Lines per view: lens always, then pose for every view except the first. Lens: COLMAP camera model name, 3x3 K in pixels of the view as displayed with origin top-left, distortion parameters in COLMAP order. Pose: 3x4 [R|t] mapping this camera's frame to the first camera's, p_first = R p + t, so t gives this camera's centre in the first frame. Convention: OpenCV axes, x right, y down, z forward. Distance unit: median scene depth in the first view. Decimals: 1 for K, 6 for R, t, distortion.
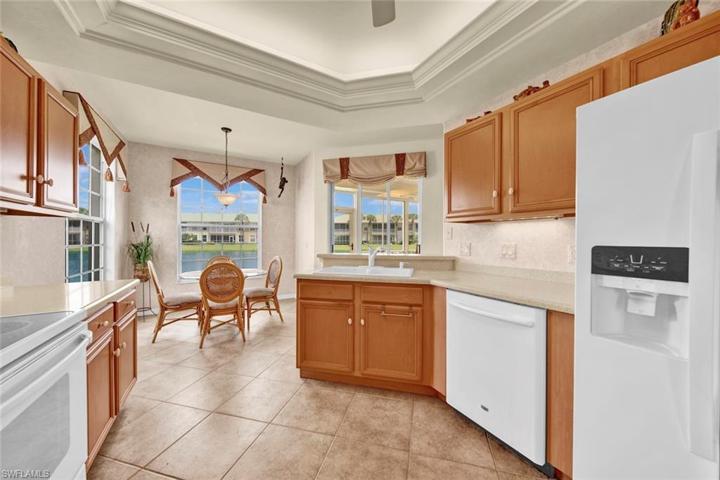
lens RADIAL K [[253.1, 0, 364.3], [0, 253.1, 240.5], [0, 0, 1]] dist [-0.006023, -0.000259]
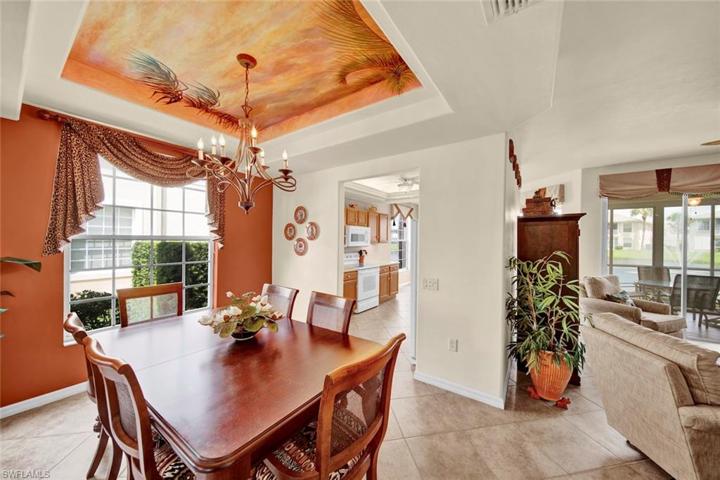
lens RADIAL K [[253.1, 0, 365.2], [0, 253.1, 239.5], [0, 0, 1]] dist [-0.006023, -0.000259]
pose [[0.409839, 0.001553, -0.912156, 1.279700], [-0.012291, 0.999917, -0.003820, -0.080234], [0.912075, 0.012777, 0.409825, -0.502968]]
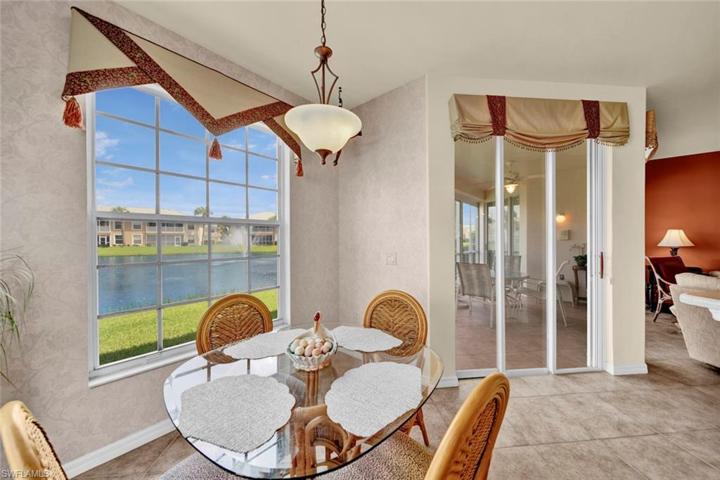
lens RADIAL K [[253.1, 0, 359.1], [0, 253.1, 239.3], [0, 0, 1]] dist [-0.006023, -0.000259]
pose [[0.948261, -0.007061, 0.317412, -0.711020], [0.008092, 0.999965, -0.001929, -0.035619], [-0.317388, 0.004398, 0.948286, 0.800541]]
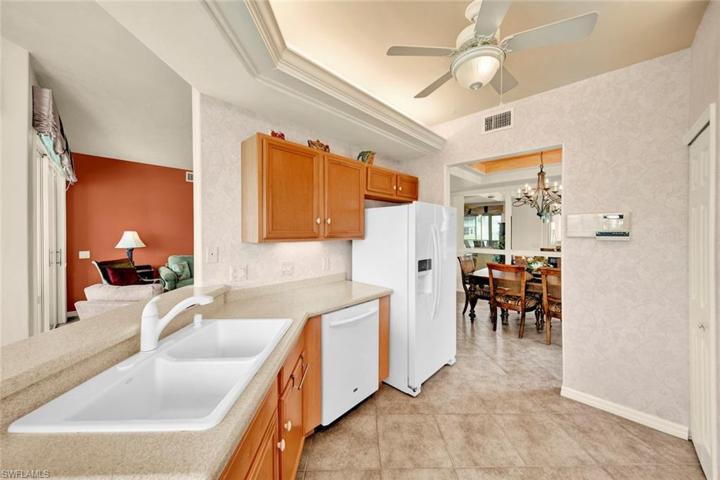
lens RADIAL K [[253.1, 0, 369.1], [0, 253.1, 229.9], [0, 0, 1]] dist [-0.006023, -0.000259]
pose [[-0.278041, -0.001590, 0.960568, -0.404943], [-0.000494, 0.999999, 0.001512, -0.085672], [-0.960569, -0.000054, -0.278042, 0.653410]]
